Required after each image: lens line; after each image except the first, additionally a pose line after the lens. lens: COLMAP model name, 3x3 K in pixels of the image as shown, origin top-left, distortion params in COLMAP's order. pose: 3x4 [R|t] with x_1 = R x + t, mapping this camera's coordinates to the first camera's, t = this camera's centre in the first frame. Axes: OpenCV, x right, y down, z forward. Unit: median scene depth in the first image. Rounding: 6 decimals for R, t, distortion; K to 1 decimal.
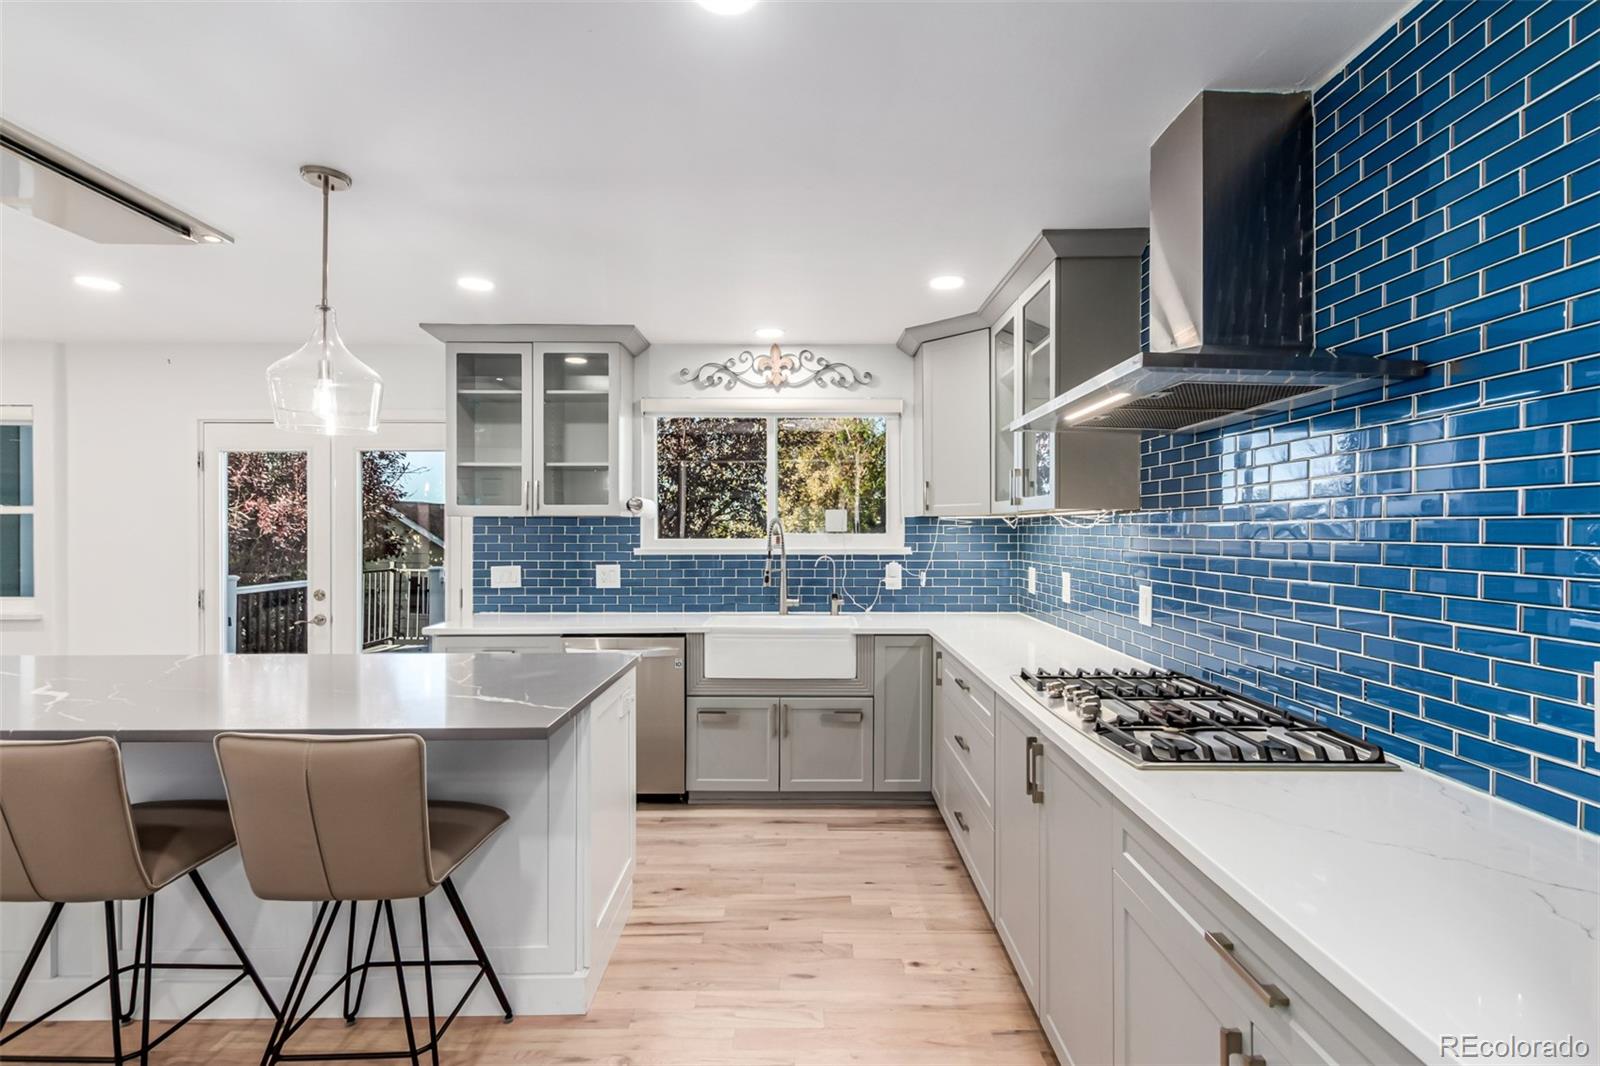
lens RADIAL K [[730.4, 0, 804.7], [0, 730.4, 534.6], [0, 0, 1]] dist [0.001901, -0.001660]
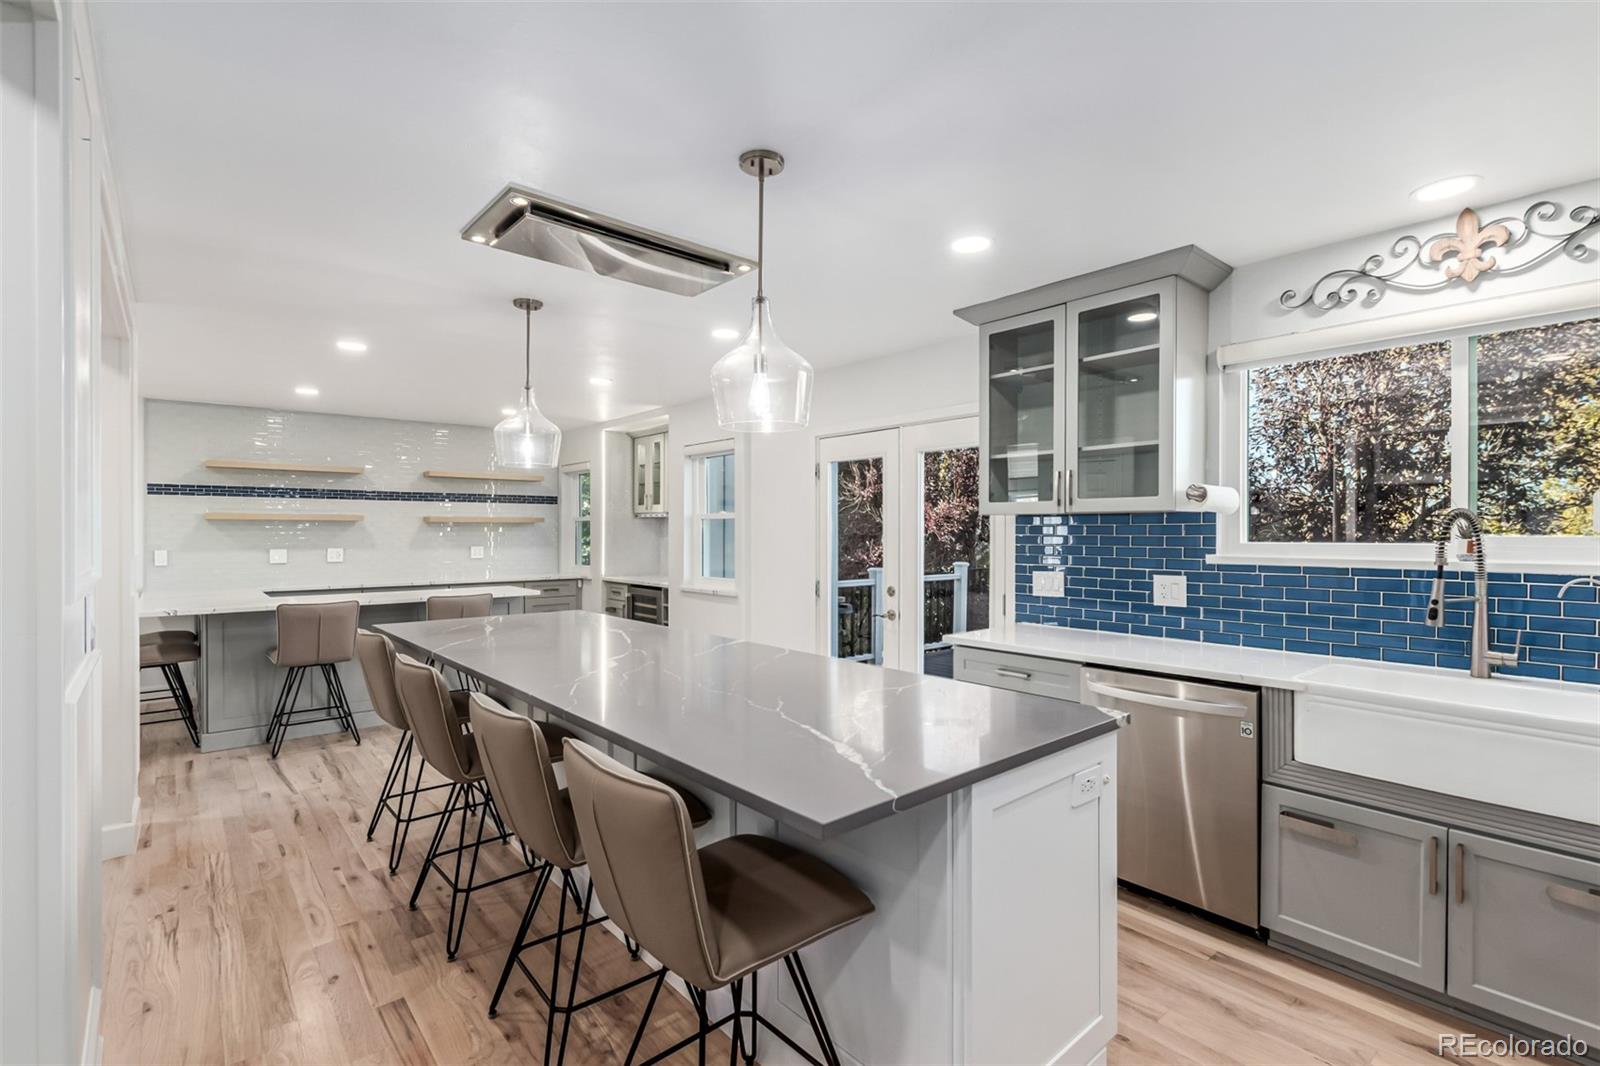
lens RADIAL K [[730.4, 0, 804.7], [0, 730.4, 534.6], [0, 0, 1]] dist [0.001901, -0.001660]
pose [[0.651119, 0.003032, -0.758969, 0.059132], [-0.002407, 0.999995, 0.001929, -0.001585], [0.758971, 0.000571, 0.651124, 0.223091]]
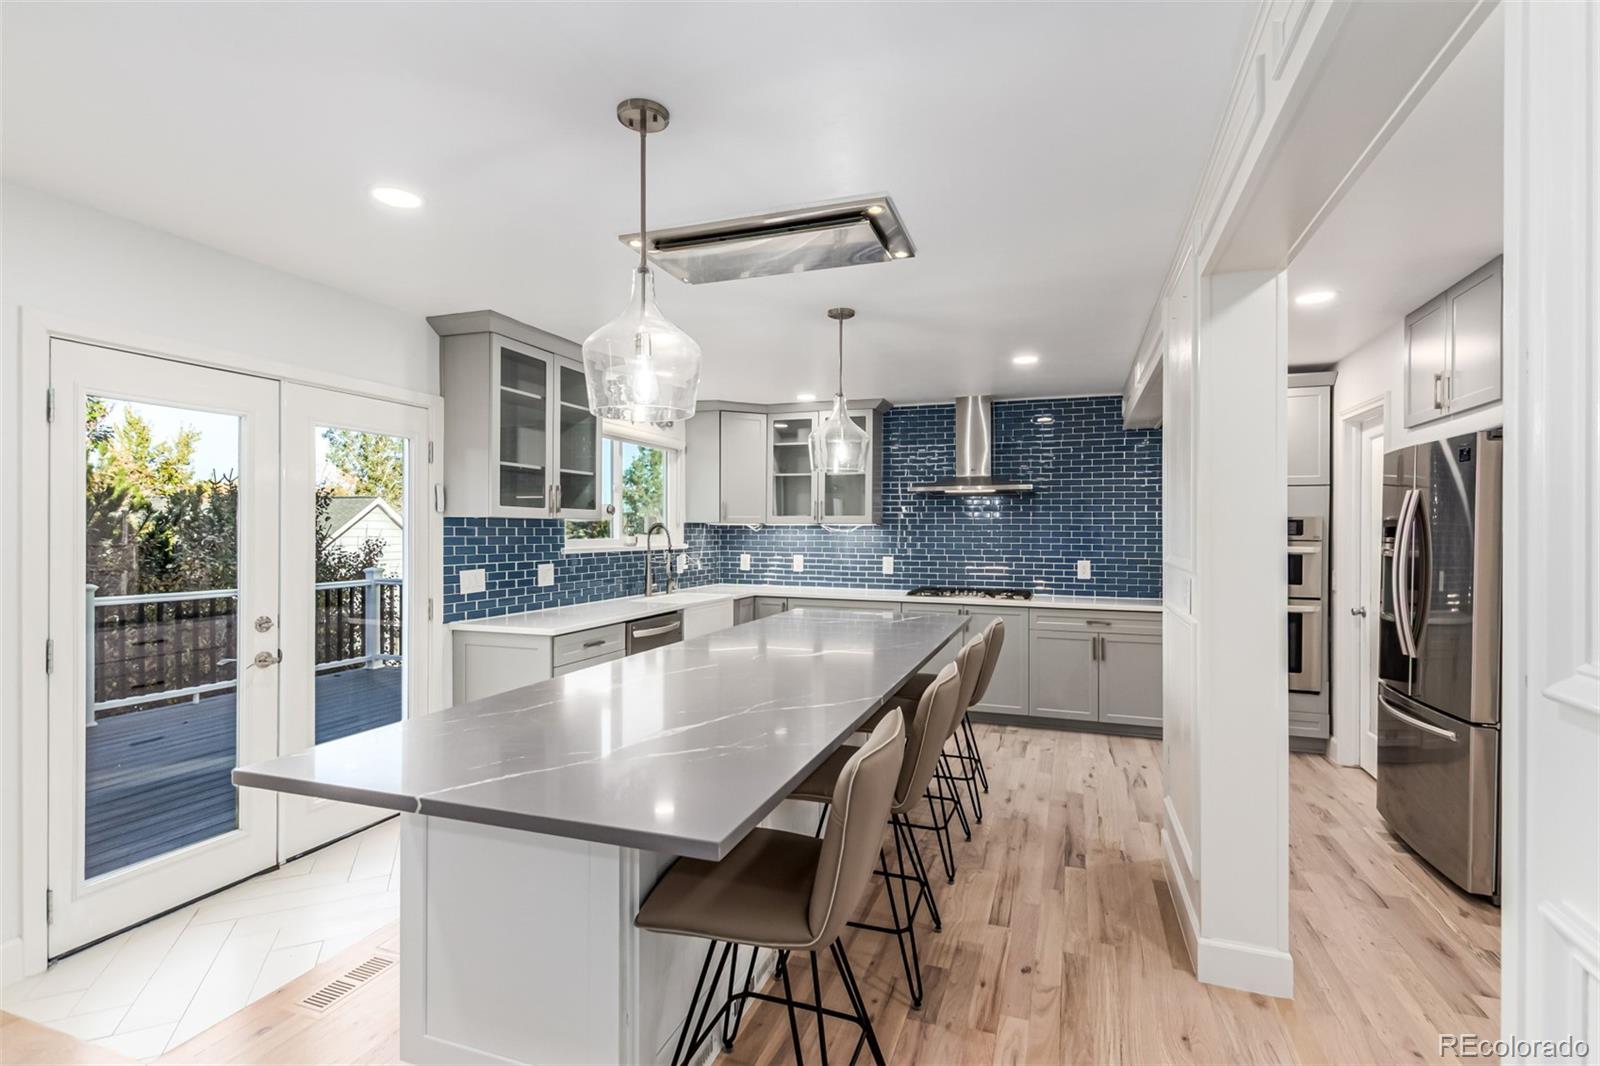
lens RADIAL K [[762.4, 0, 794.2], [0, 762.4, 531.9], [0, 0, 1]] dist [0.001258, -0.000136]
pose [[0.346780, -0.000549, 0.937946, -1.201403], [0.000167, 1.000000, 0.000524, -0.006314], [-0.937946, -0.000025, 0.346780, 0.275512]]
